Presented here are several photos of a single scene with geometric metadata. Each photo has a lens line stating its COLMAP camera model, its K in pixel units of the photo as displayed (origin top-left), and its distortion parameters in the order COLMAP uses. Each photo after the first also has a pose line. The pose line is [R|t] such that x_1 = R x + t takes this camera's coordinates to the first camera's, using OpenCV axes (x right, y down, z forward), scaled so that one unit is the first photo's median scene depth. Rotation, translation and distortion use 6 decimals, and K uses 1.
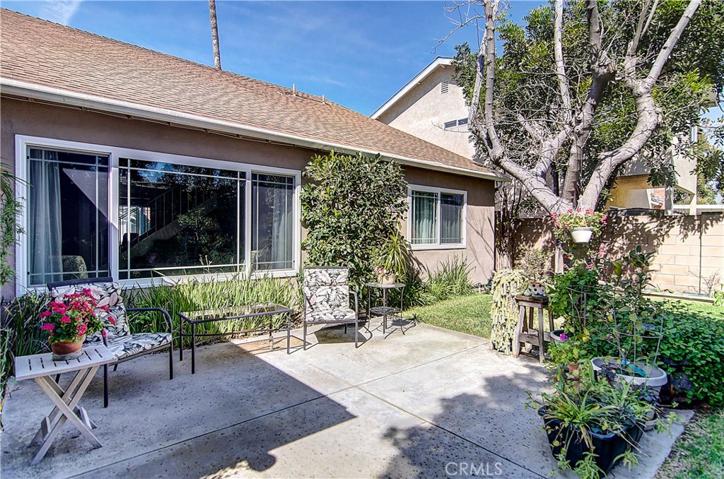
lens RADIAL K [[373.7, 0, 362.1], [0, 373.7, 237.7], [0, 0, 1]] dist [0.000823, 0.000017]
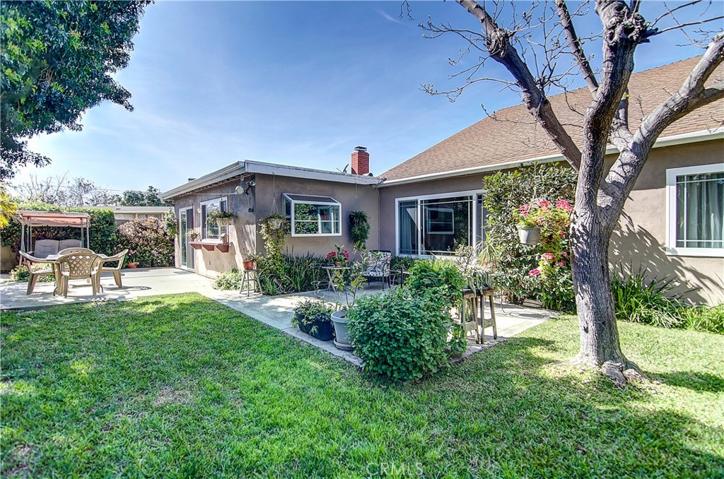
lens RADIAL K [[354.1, 0, 362.2], [0, 354.1, 238.0], [0, 0, 1]] dist [-0.005068, -0.000564]
pose [[0.001128, 0.009916, -0.999950, 1.322738], [-0.011910, 0.999880, 0.009901, -0.003353], [0.999928, 0.011898, 0.001245, 0.579120]]
